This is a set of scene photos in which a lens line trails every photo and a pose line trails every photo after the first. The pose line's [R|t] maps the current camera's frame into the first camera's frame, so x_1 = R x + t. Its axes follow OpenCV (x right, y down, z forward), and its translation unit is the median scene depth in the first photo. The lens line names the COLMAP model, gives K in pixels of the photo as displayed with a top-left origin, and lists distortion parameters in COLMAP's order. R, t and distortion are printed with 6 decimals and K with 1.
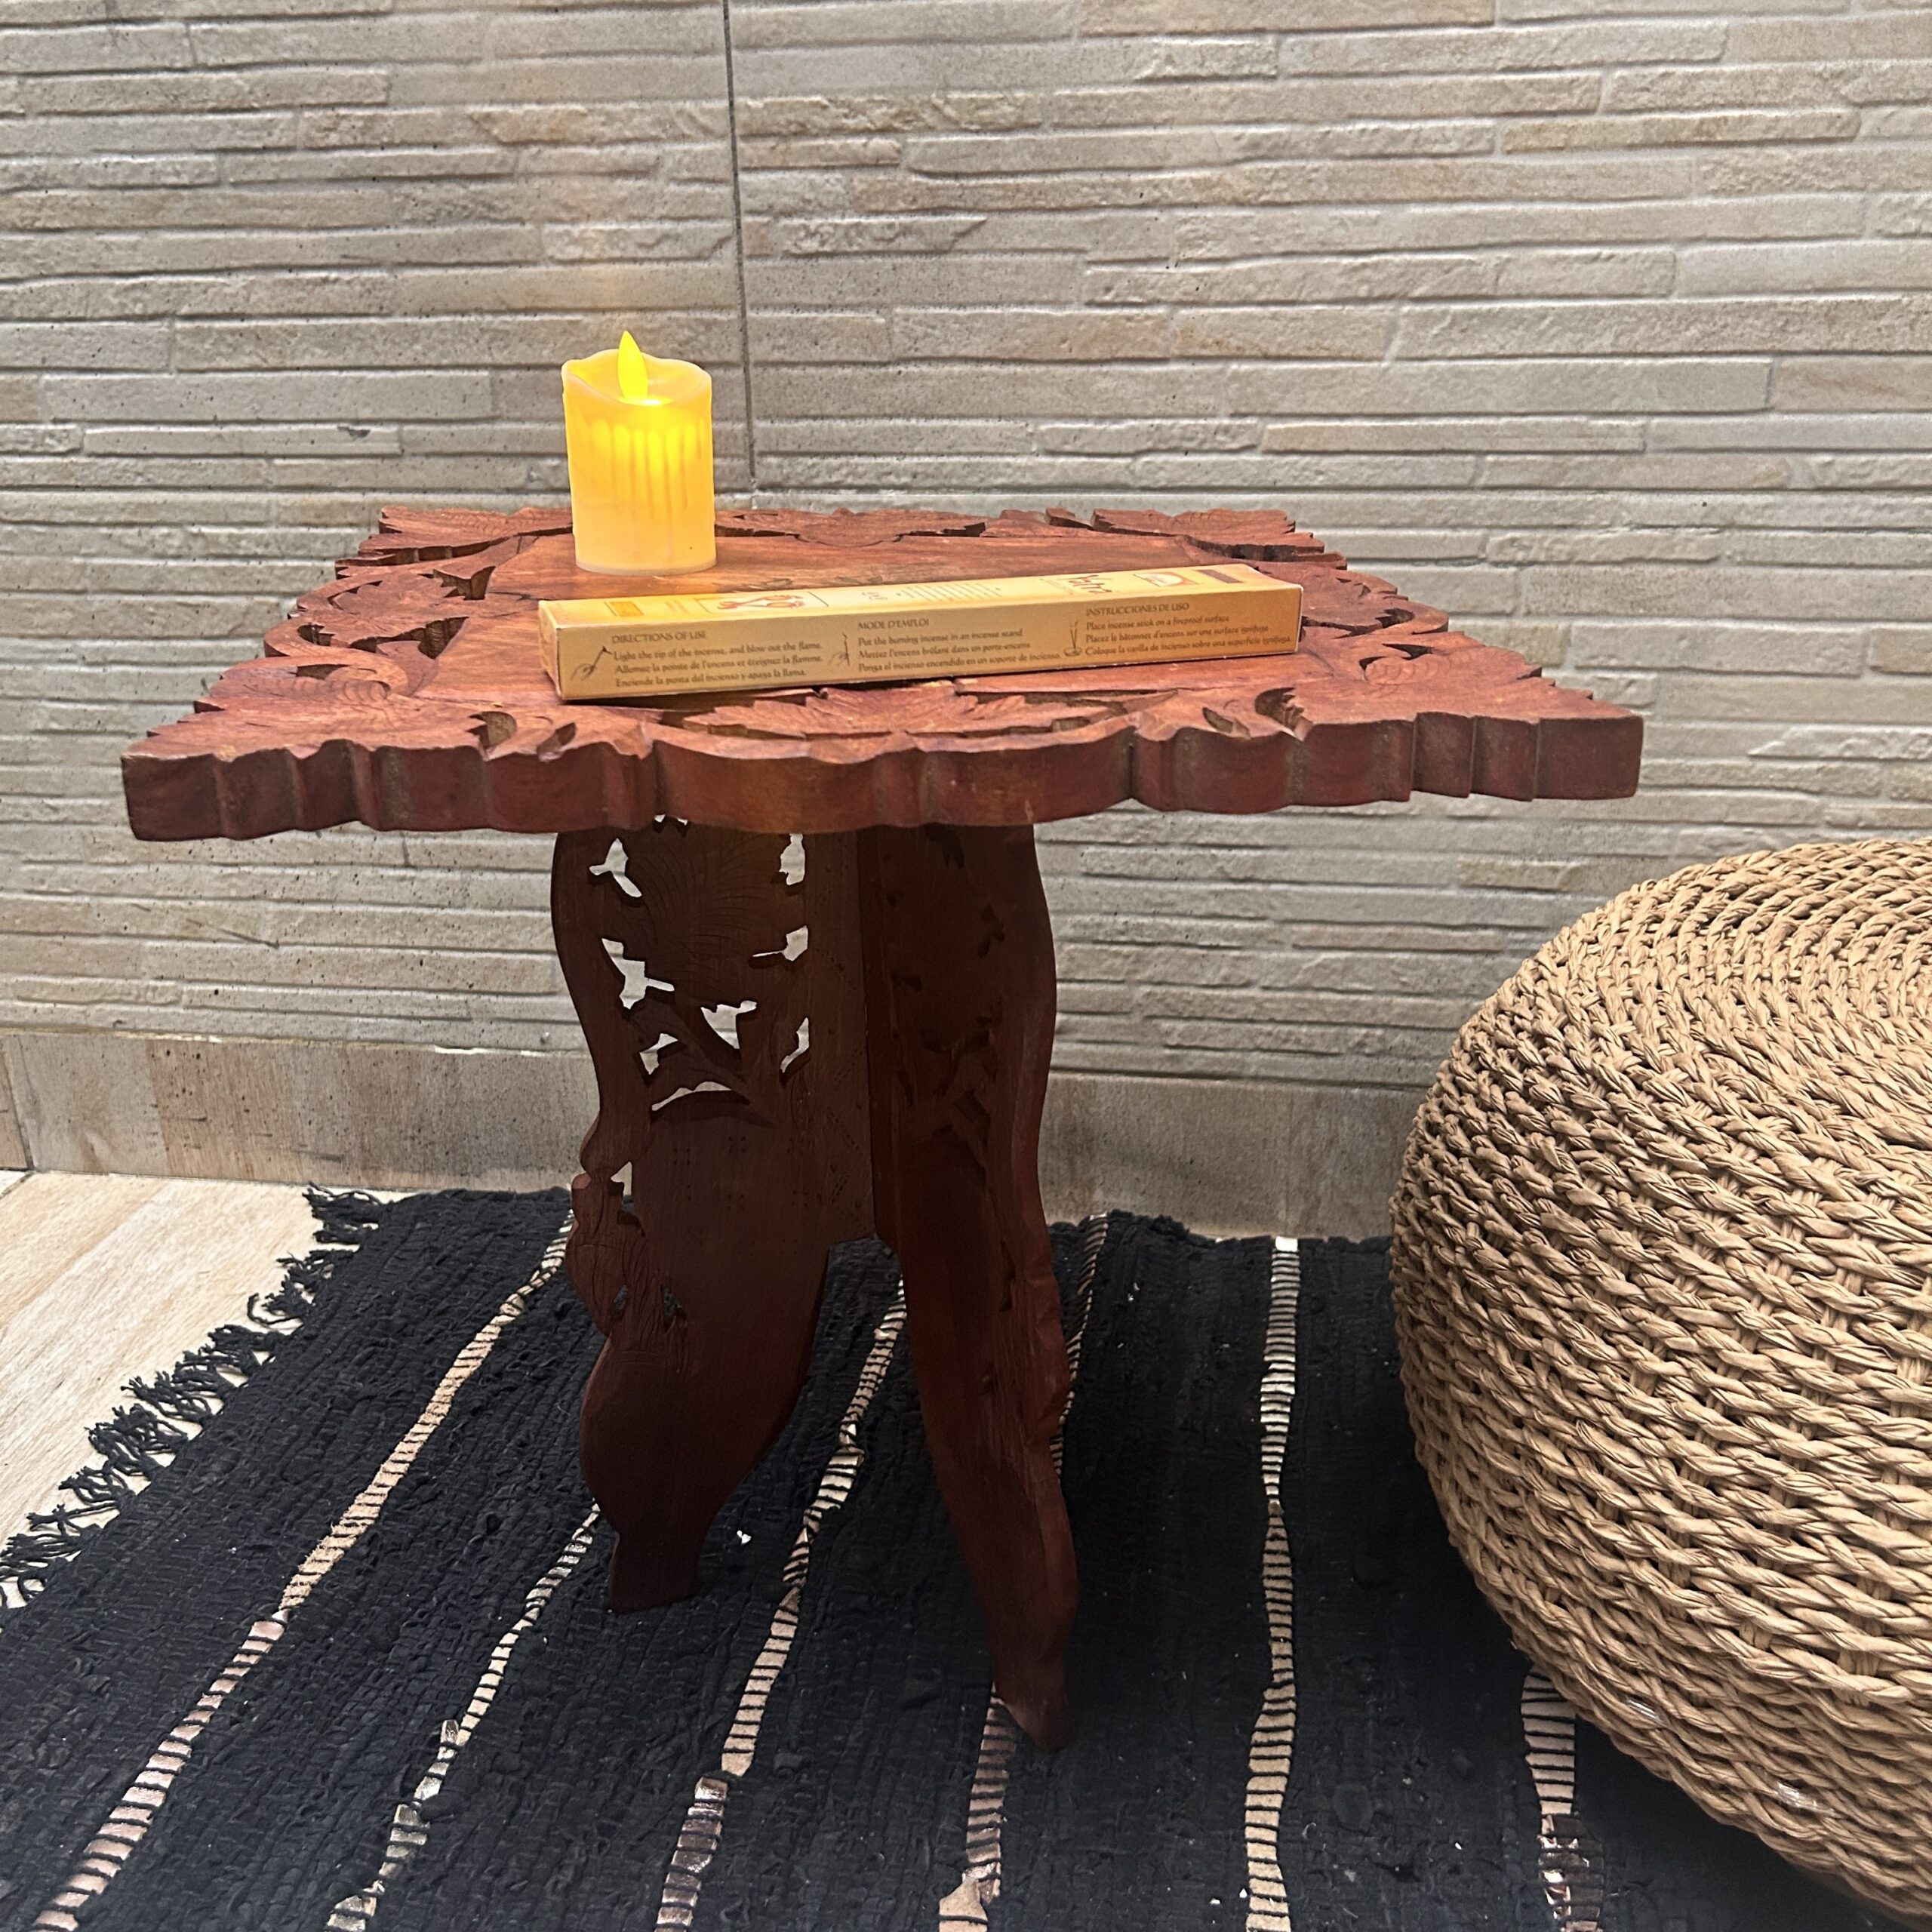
lens RADIAL K [[1951.8, 0, 964.3], [0, 1951.8, 976.4], [0, 0, 1]] dist [0.018788, -0.016243]
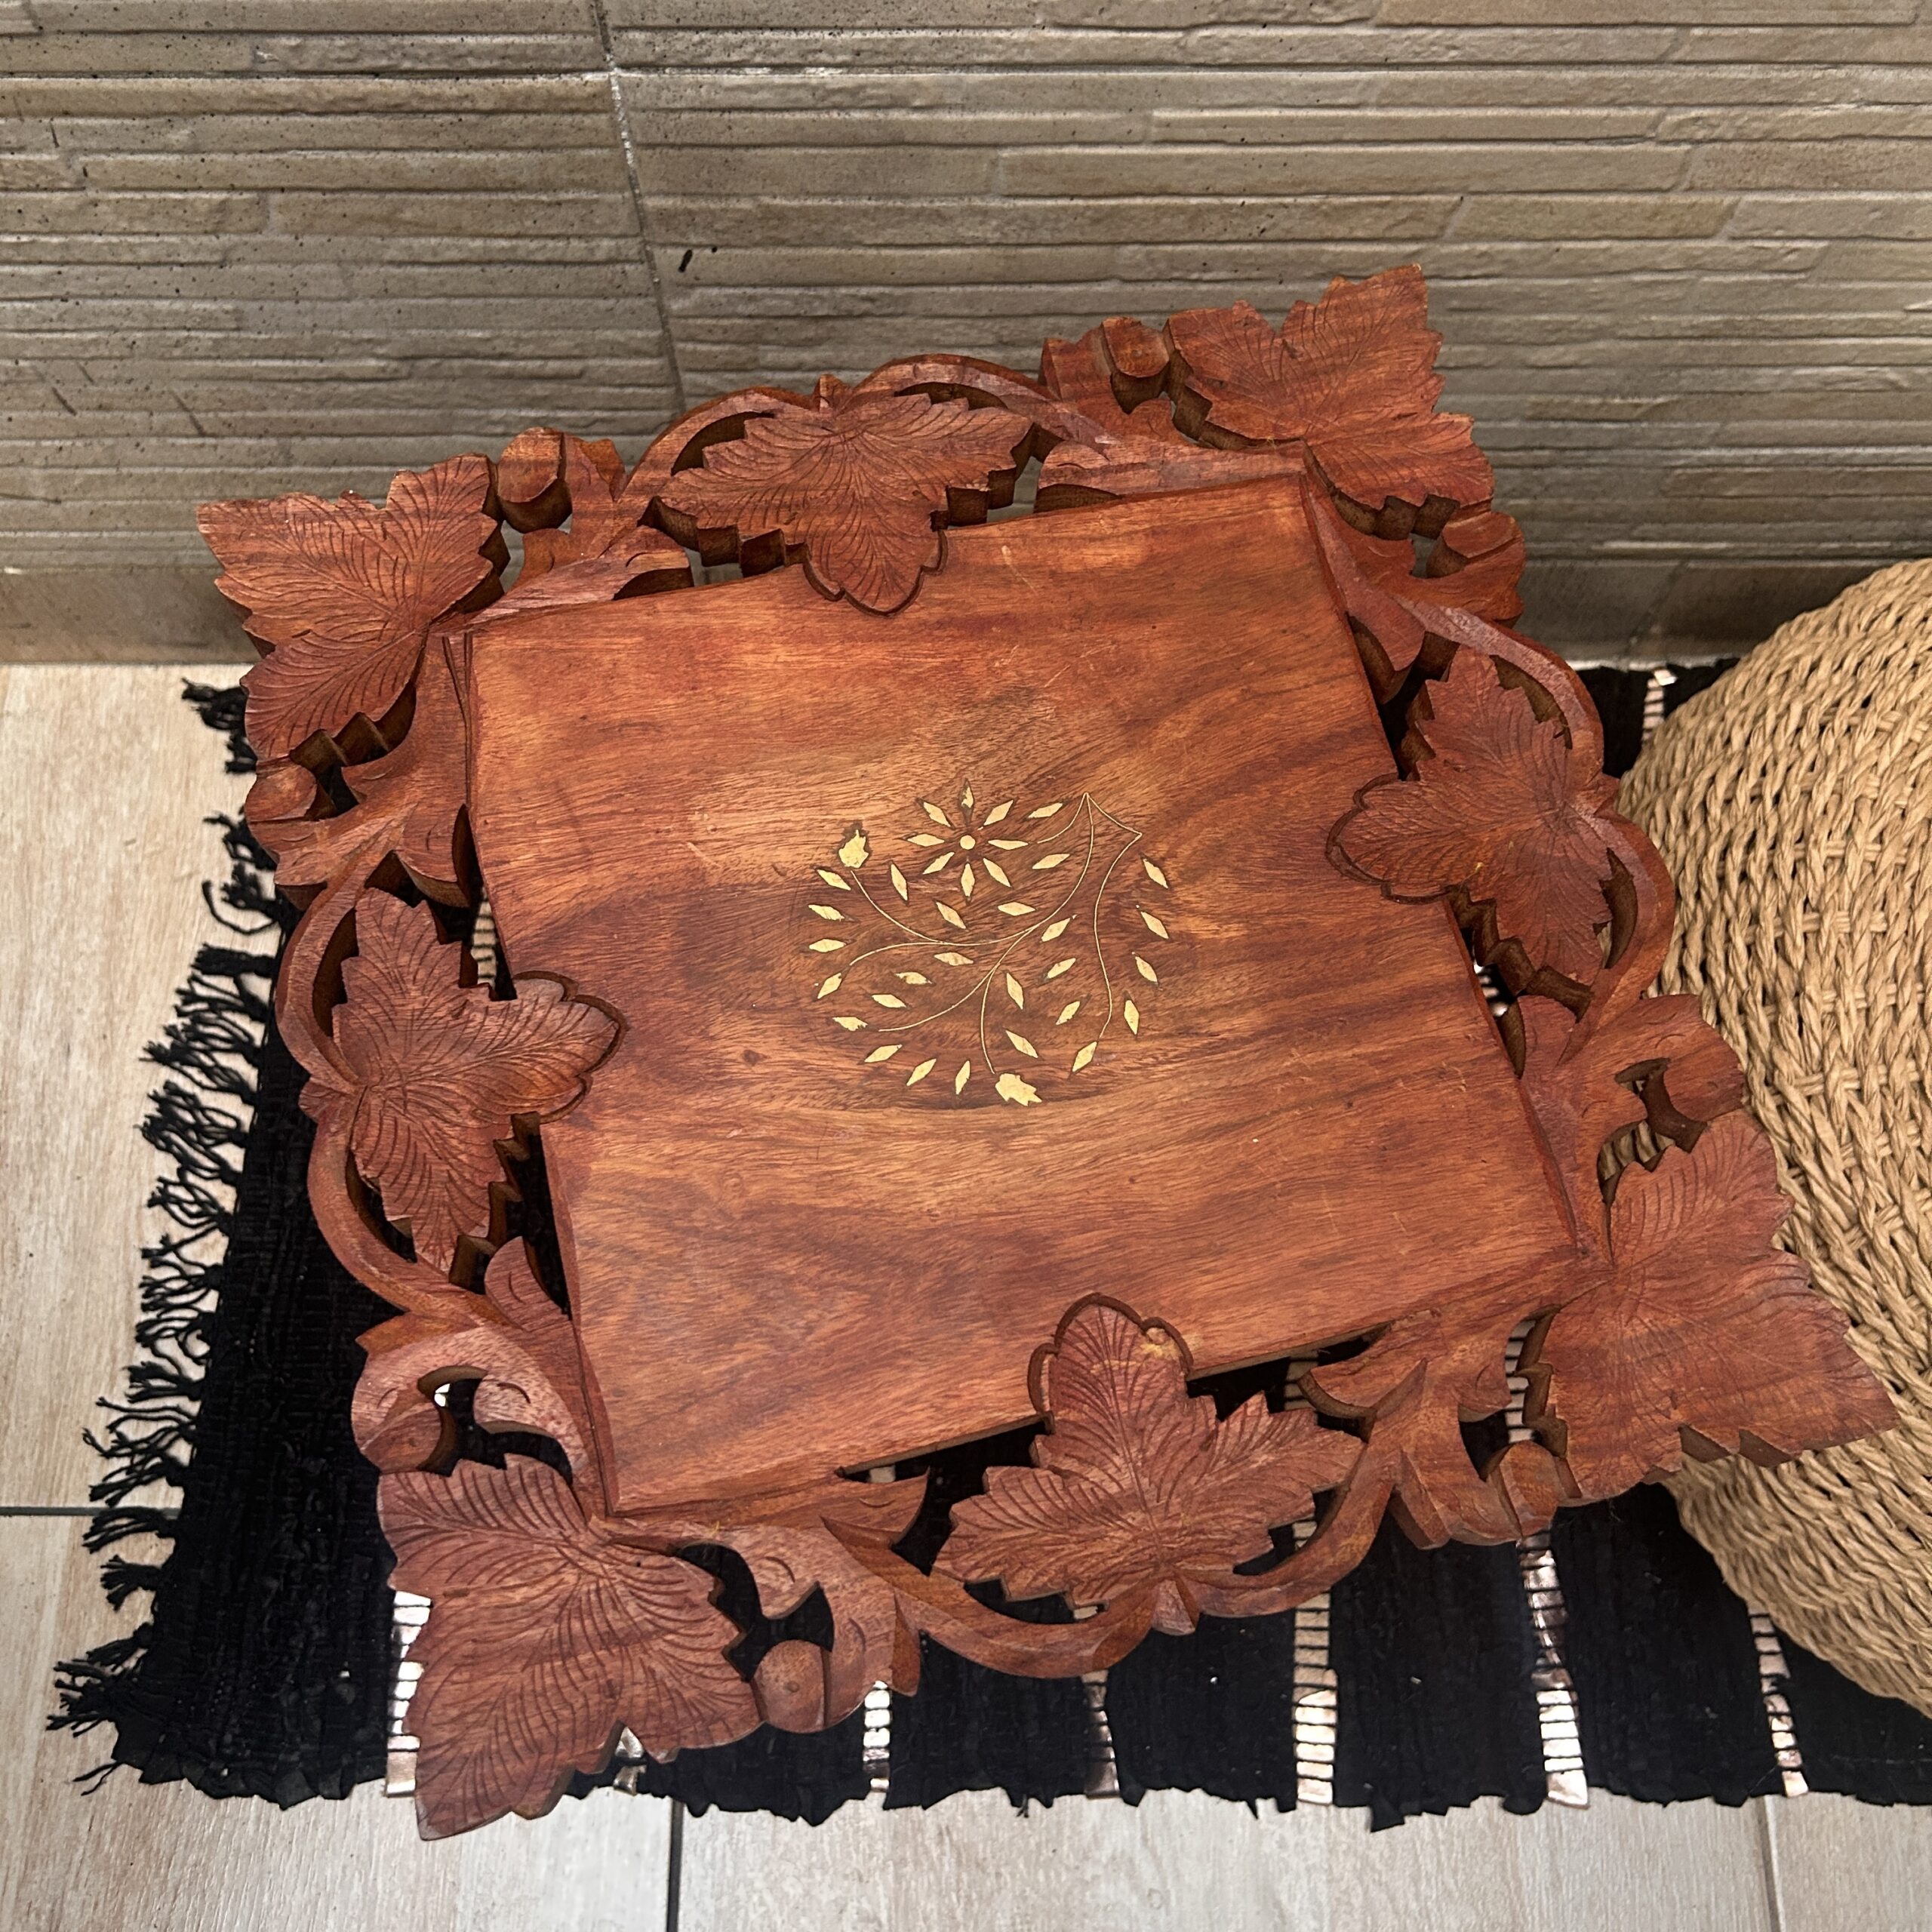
lens RADIAL K [[1961.0, 0, 945.8], [0, 1961.0, 984.4], [0, 0, 1]] dist [0.016777, -0.013254]
pose [[0.987203, -0.143814, 0.068905, -0.092630], [0.040570, 0.644368, 0.763639, -0.594205], [-0.154222, -0.751071, 0.641957, 0.337968]]
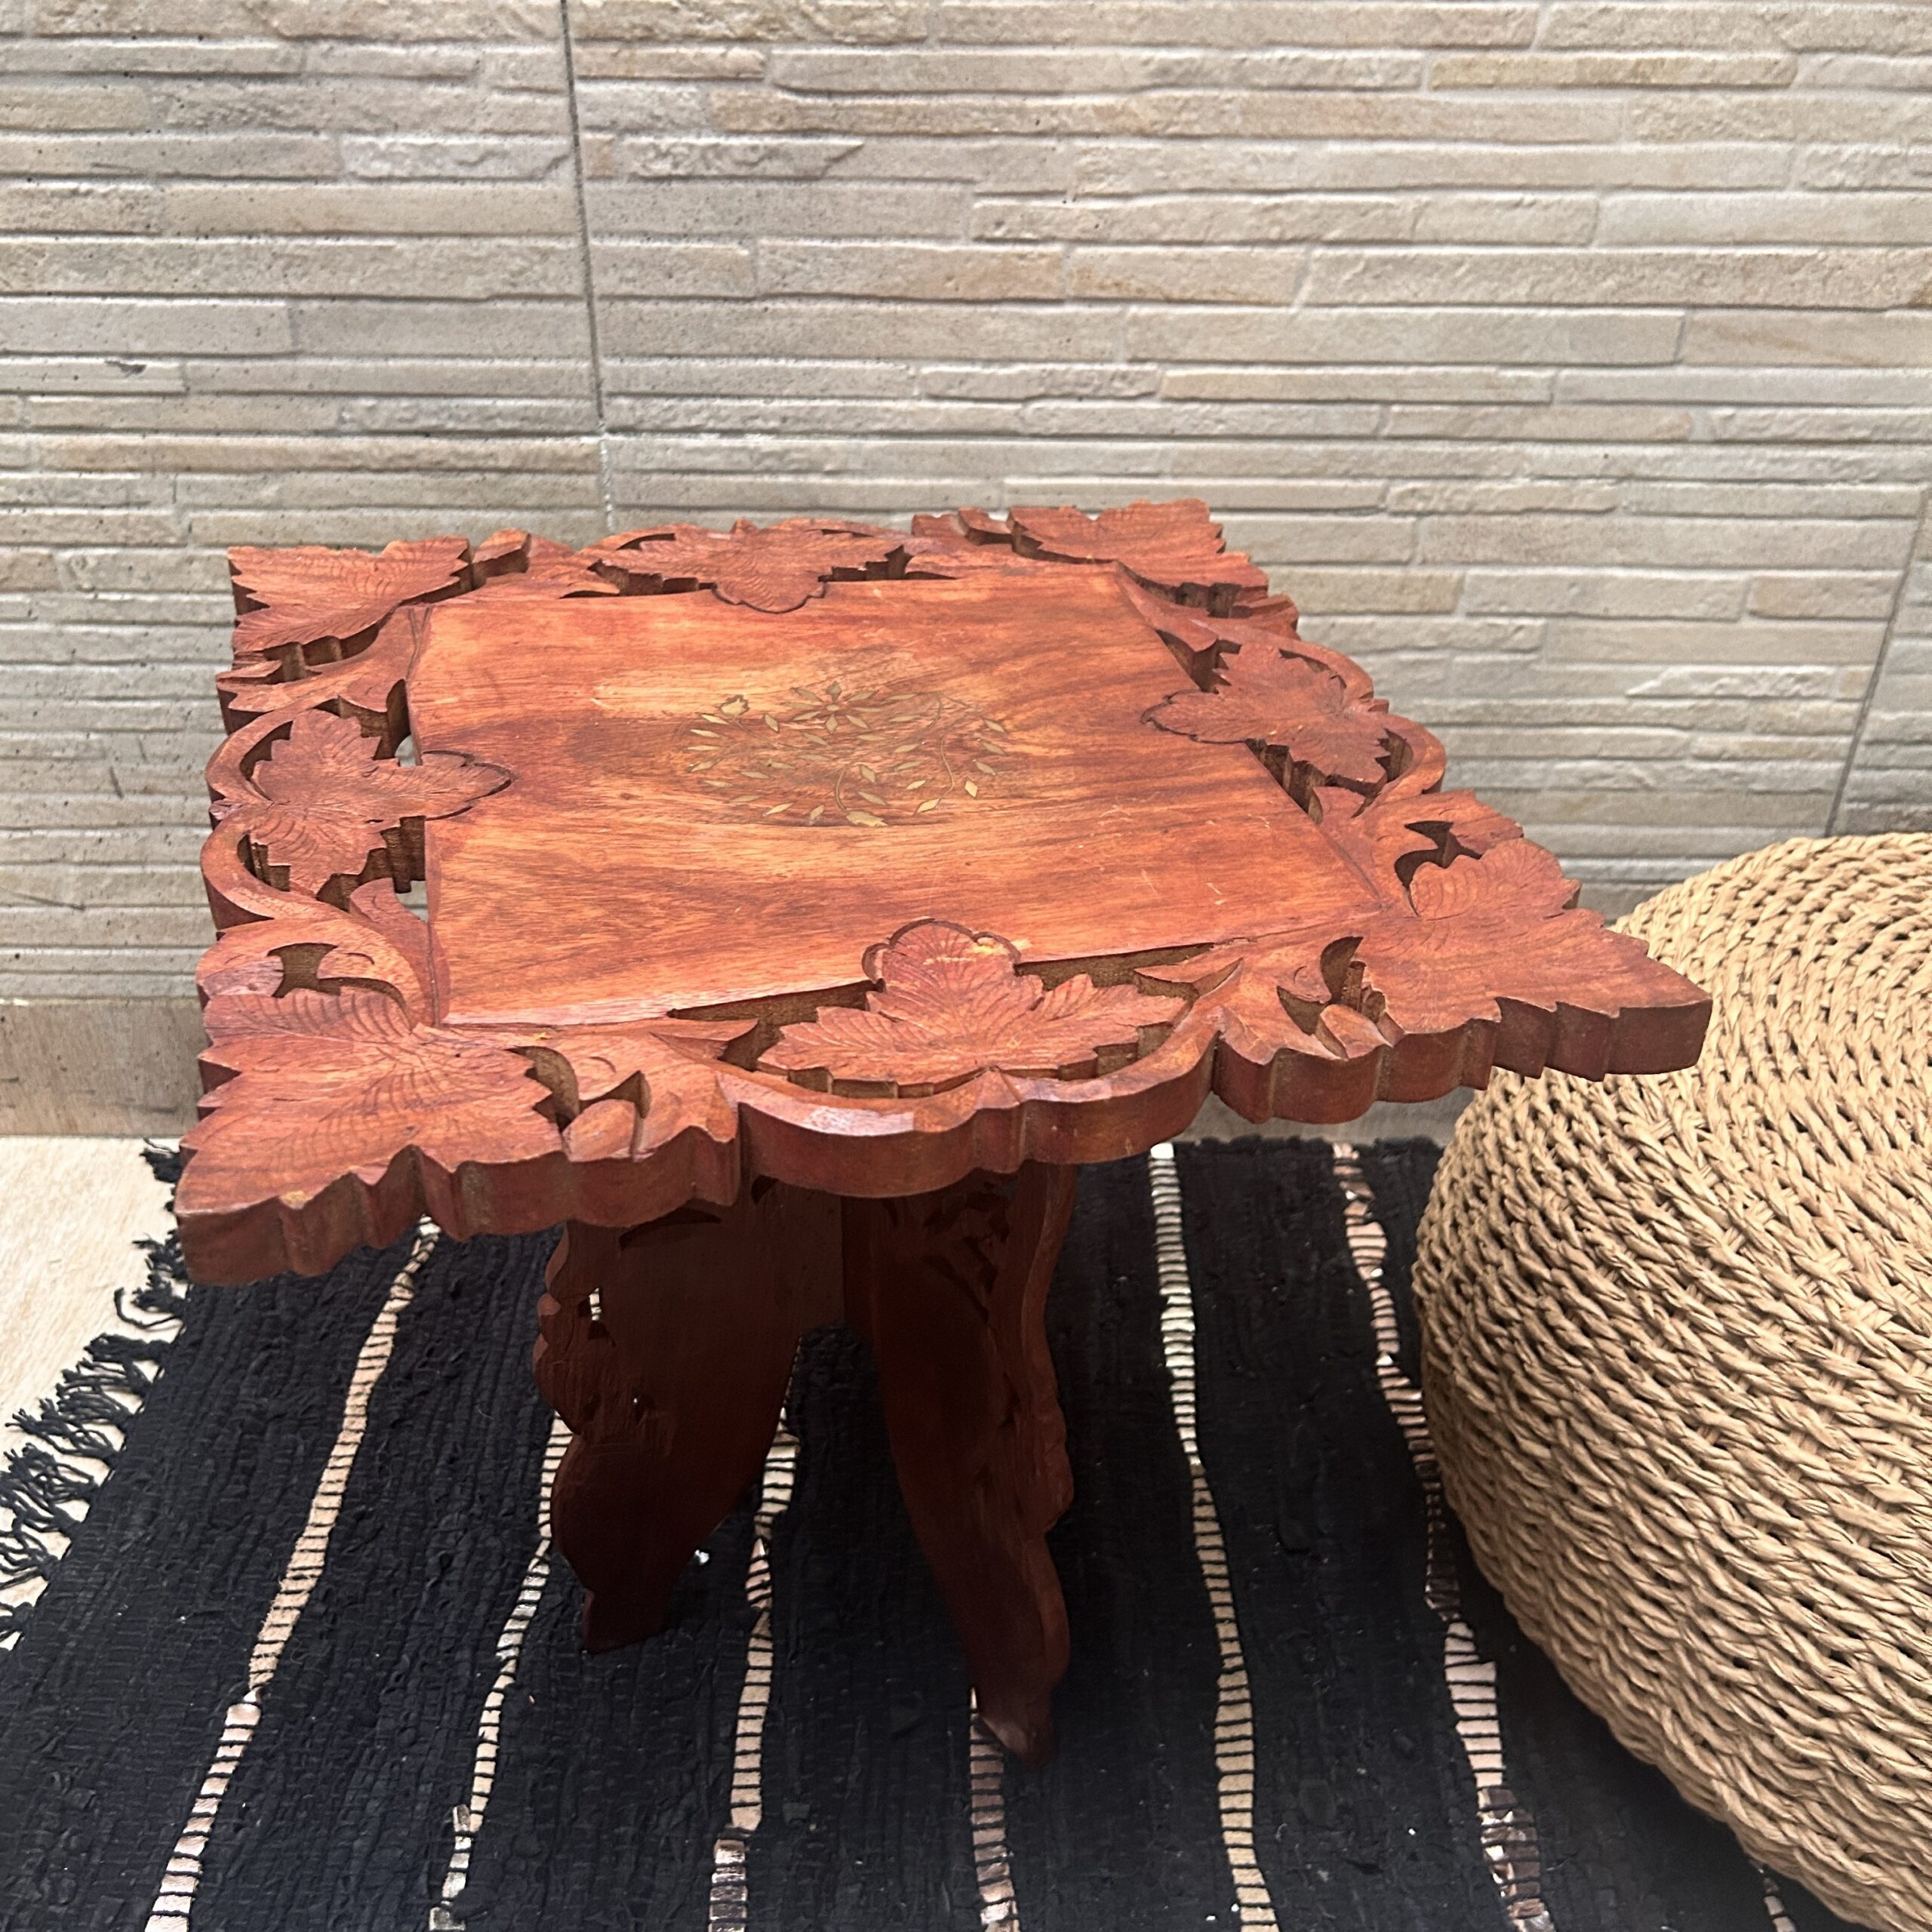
lens RADIAL K [[1961.0, 0, 945.8], [0, 1961.0, 984.4], [0, 0, 1]] dist [0.016777, -0.013254]
pose [[0.987112, -0.065307, 0.146098, -0.107406], [0.030429, 0.972882, 0.229293, -0.218523], [-0.157110, -0.221892, 0.962331, 0.048149]]
